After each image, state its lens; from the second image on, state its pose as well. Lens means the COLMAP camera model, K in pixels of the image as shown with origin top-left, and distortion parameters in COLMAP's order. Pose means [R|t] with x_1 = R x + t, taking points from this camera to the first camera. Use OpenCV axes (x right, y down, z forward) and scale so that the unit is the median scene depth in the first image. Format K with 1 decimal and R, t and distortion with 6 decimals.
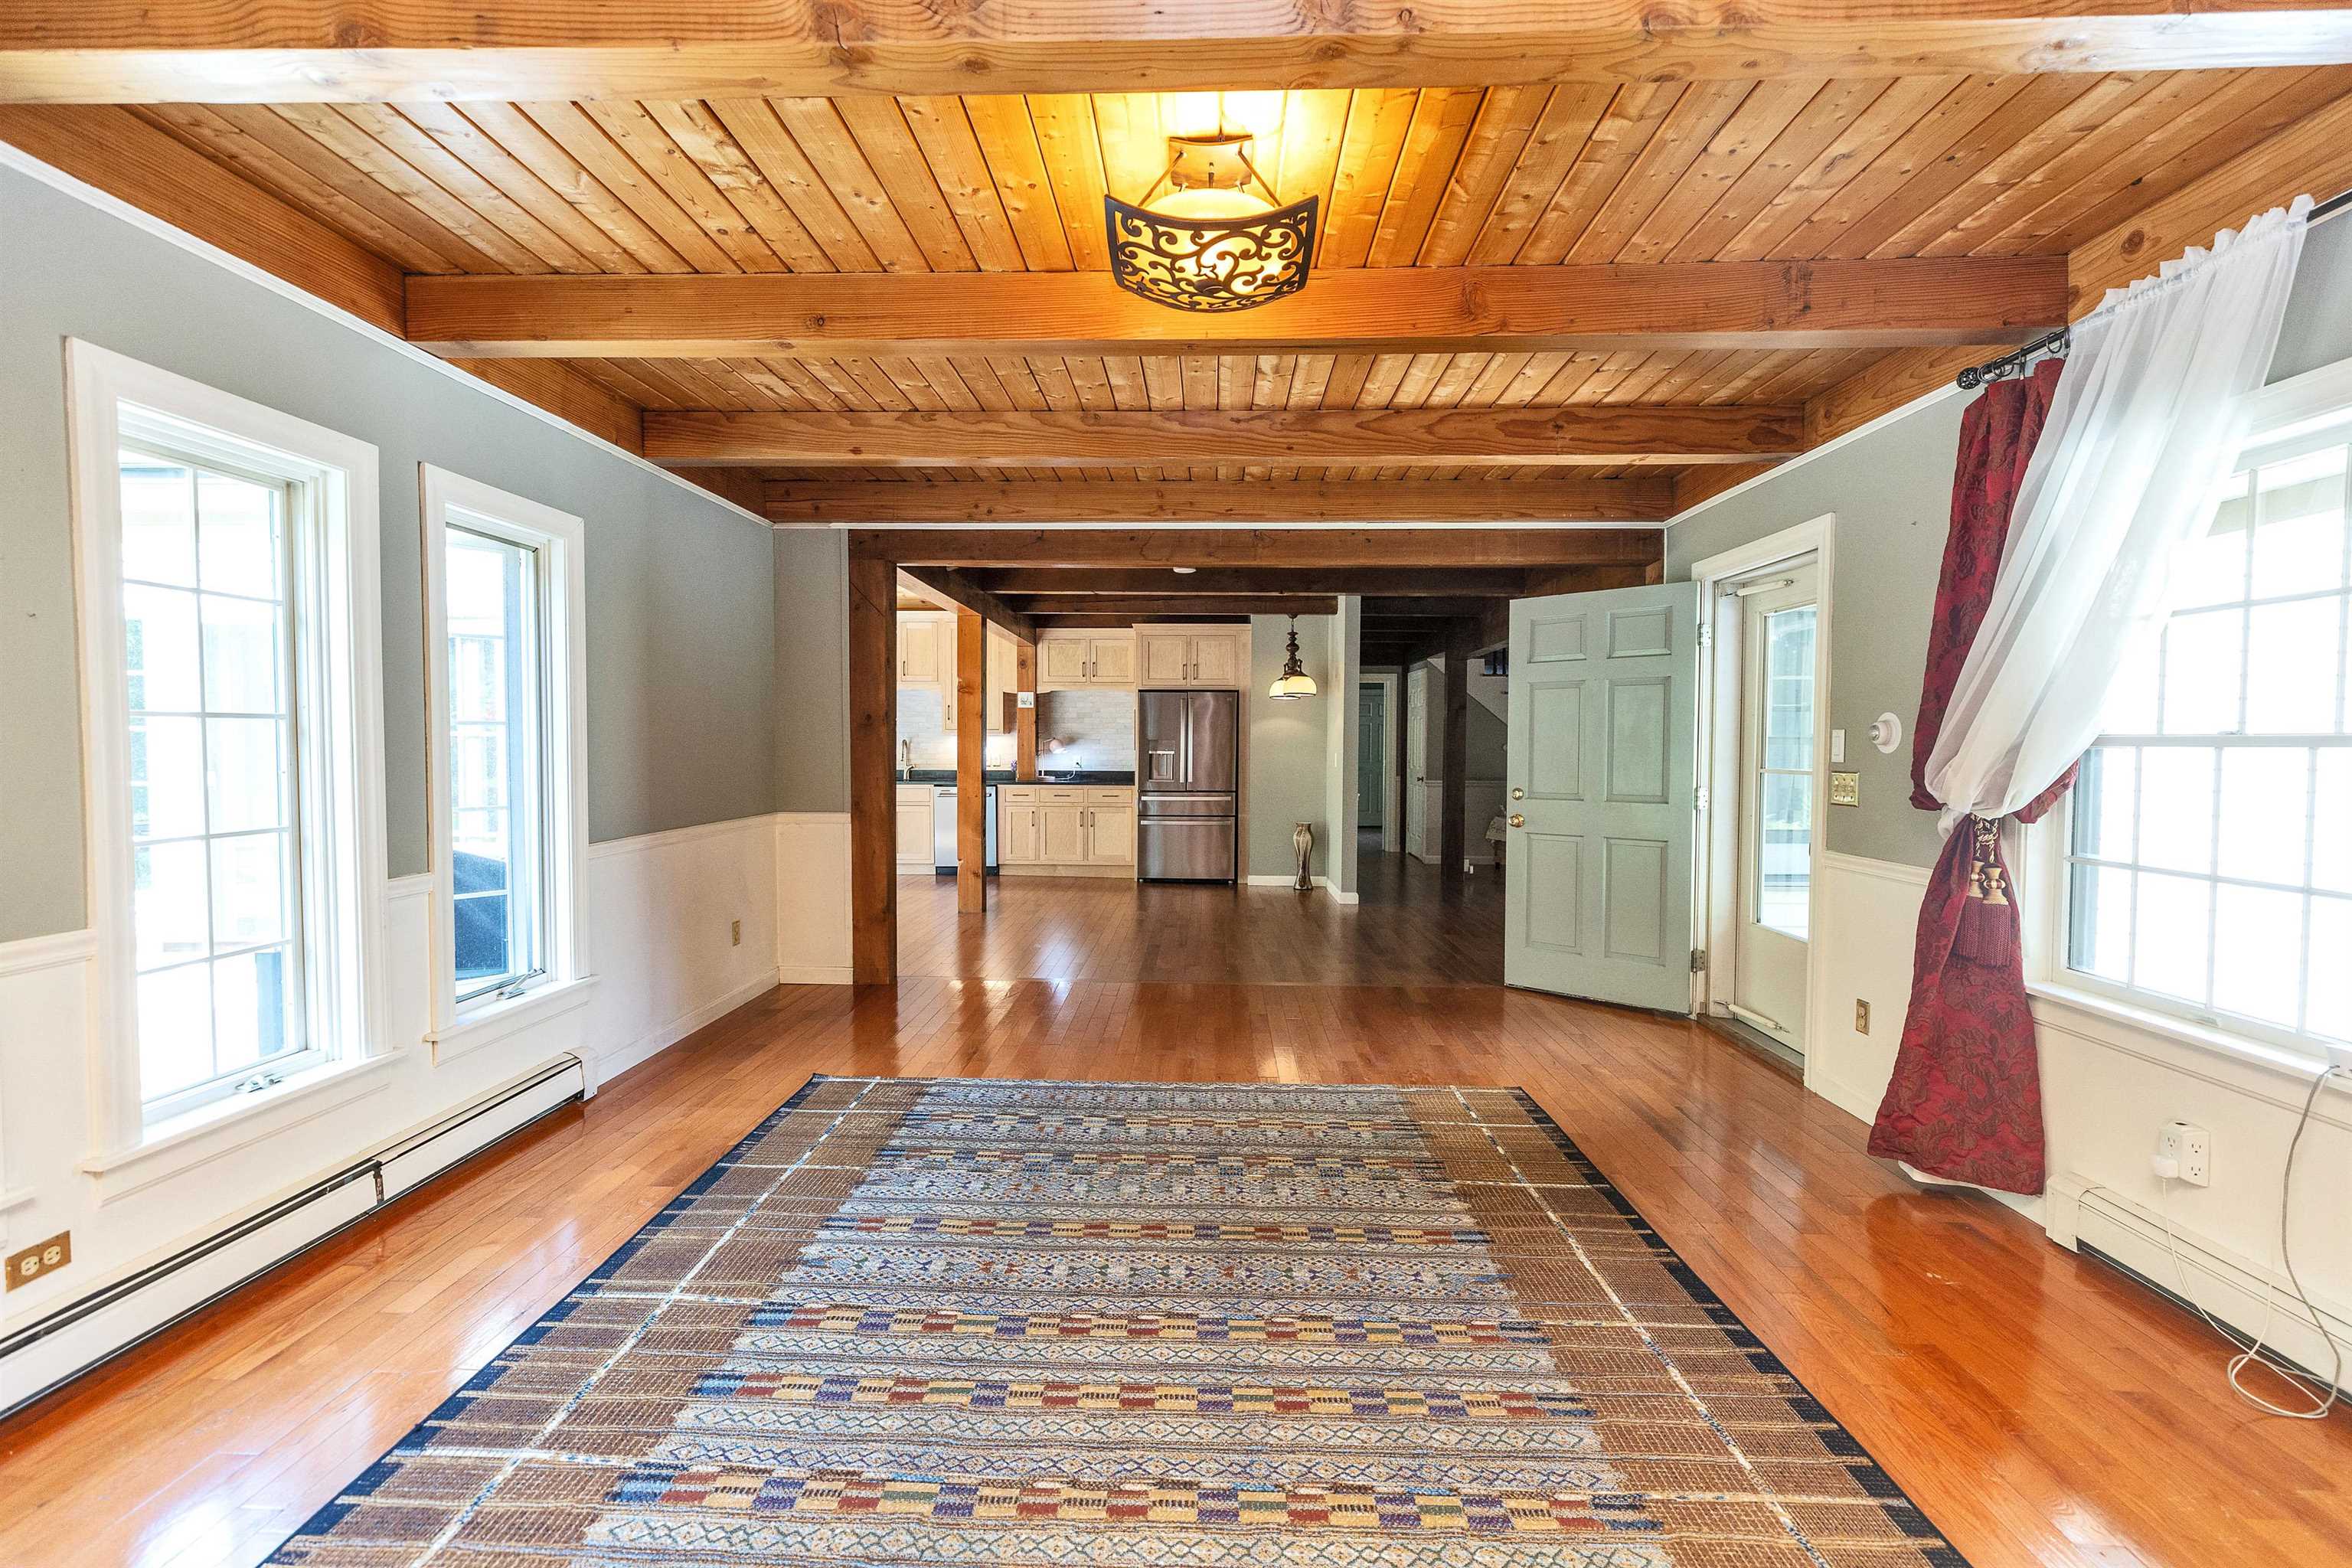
lens RADIAL K [[1068.5, 0, 1190.1], [0, 1068.5, 779.0], [0, 0, 1]] dist [0.003142, 0.000145]
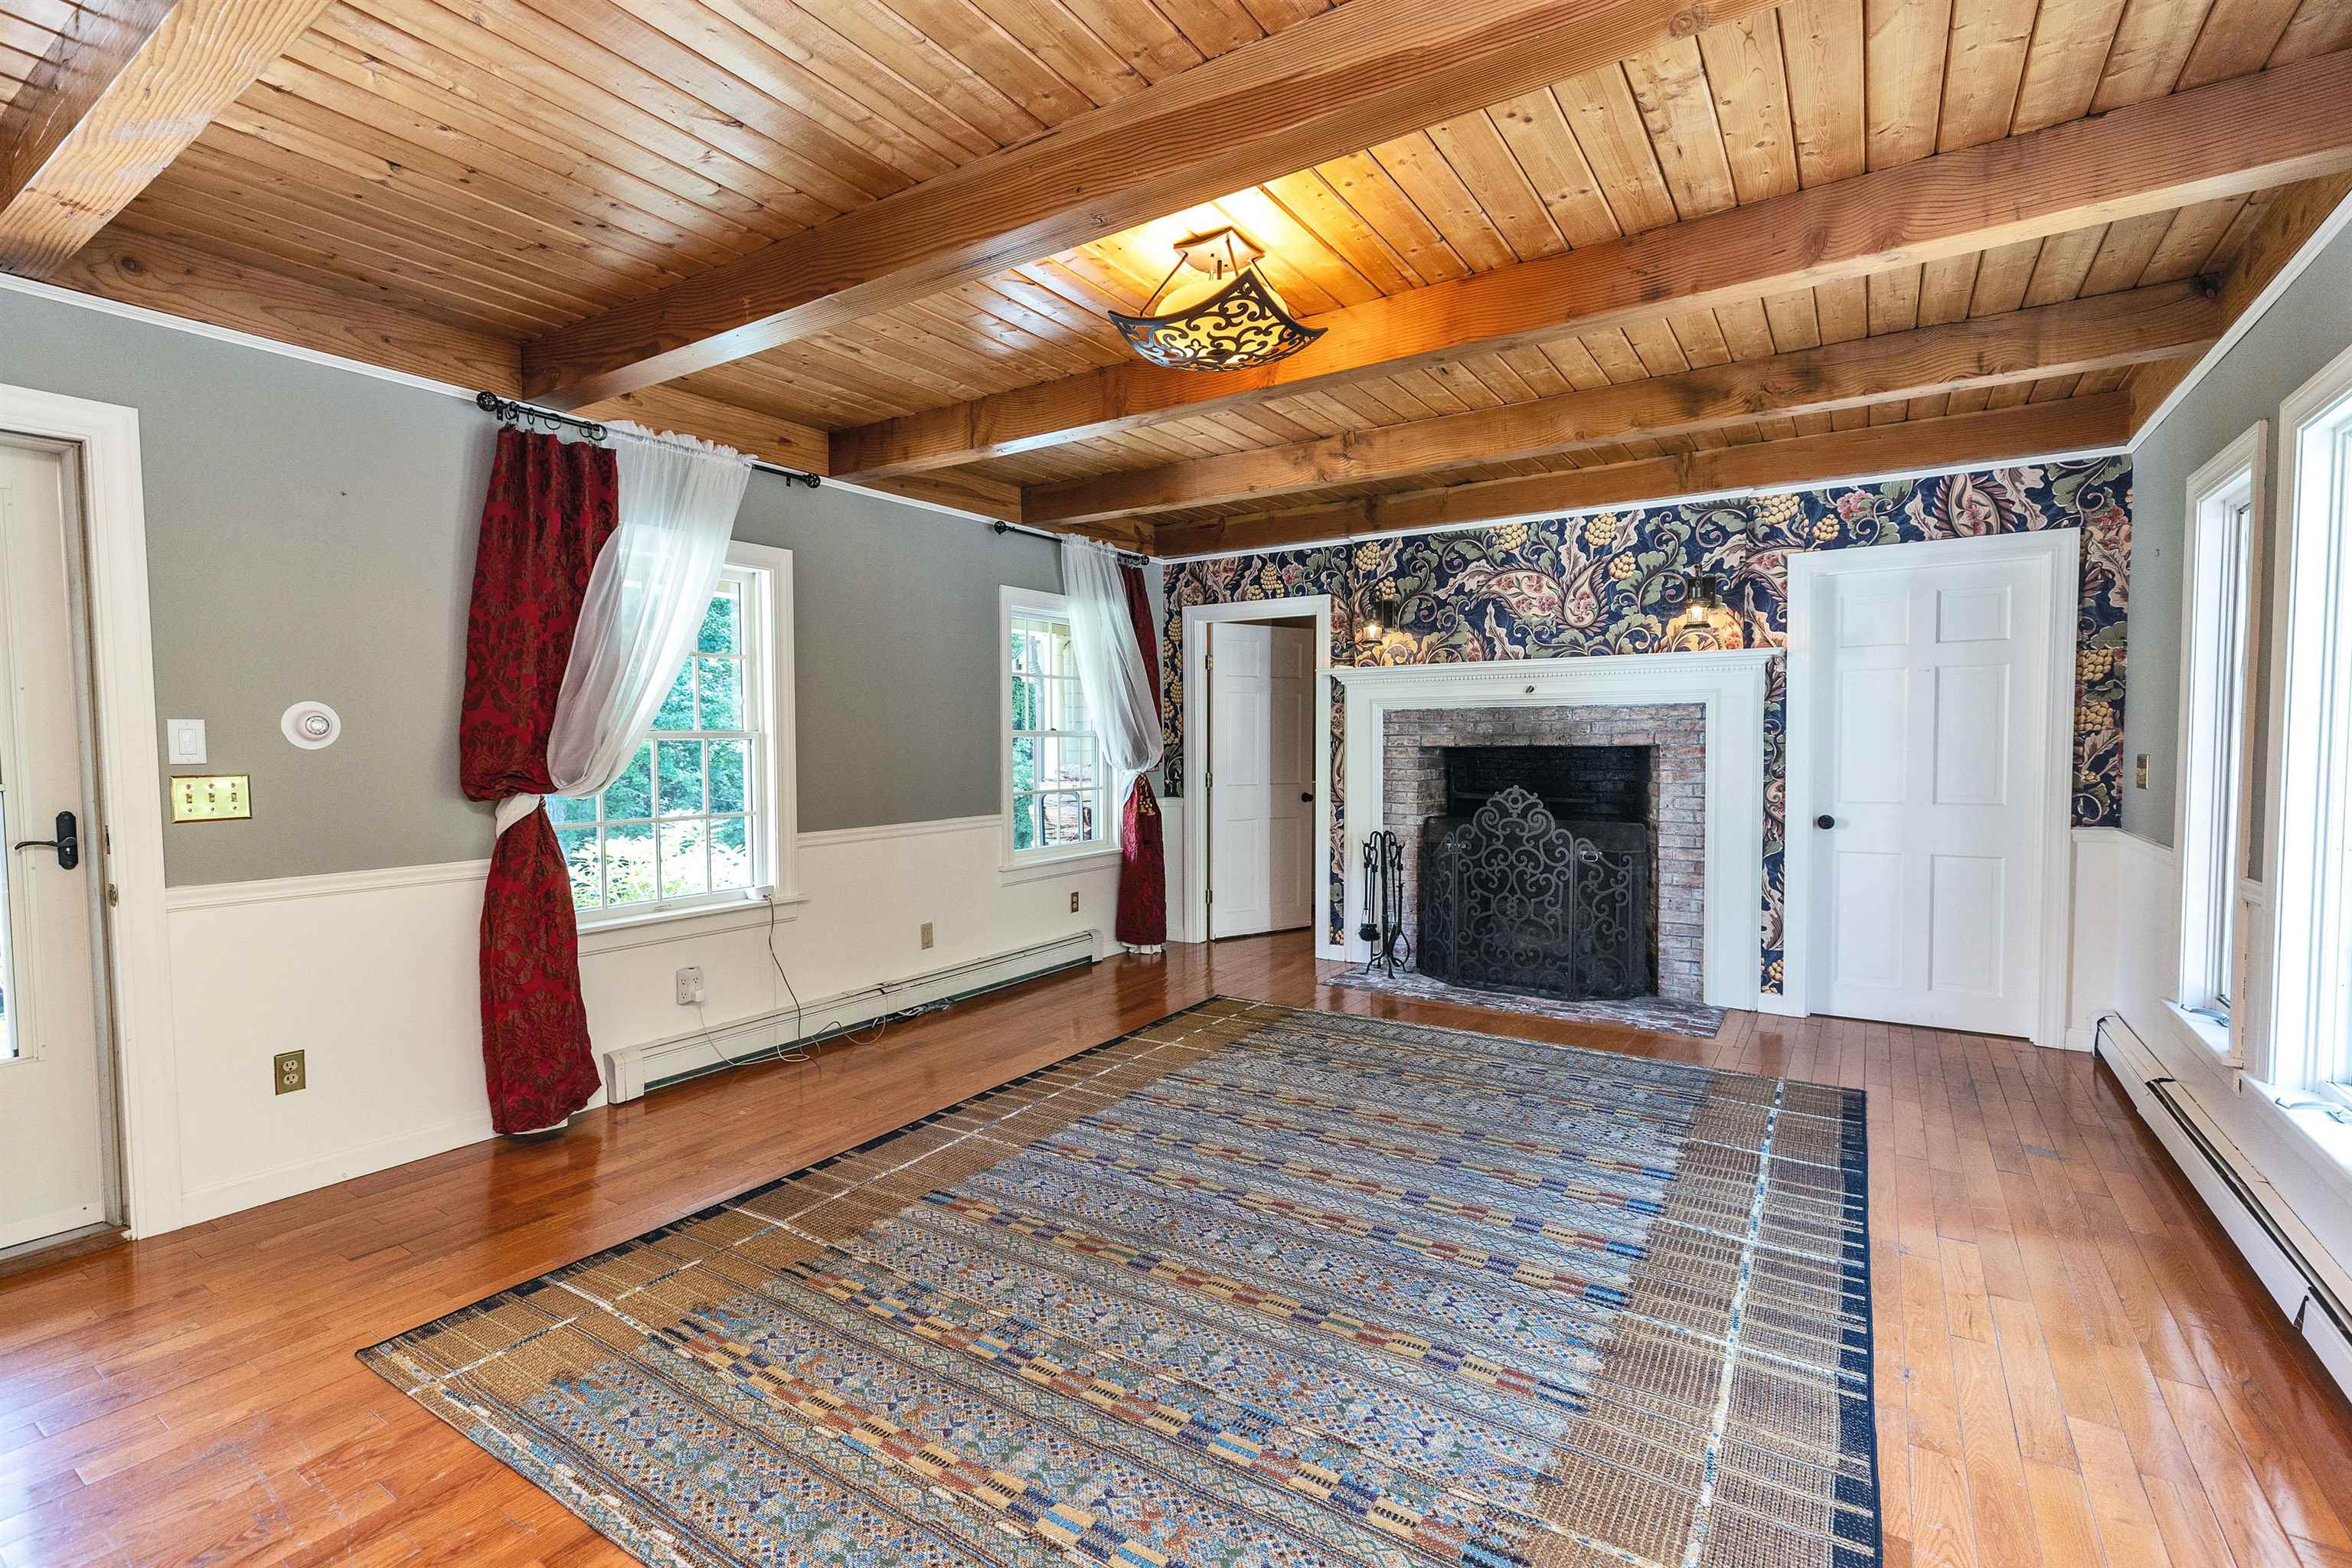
lens RADIAL K [[1068.5, 0, 1190.1], [0, 1068.5, 779.0], [0, 0, 1]] dist [0.003142, 0.000145]
pose [[-0.859957, -0.018916, 0.510016, -0.528036], [0.019128, 0.997416, 0.069245, -0.059124], [-0.510008, 0.069303, -0.857373, 1.916282]]
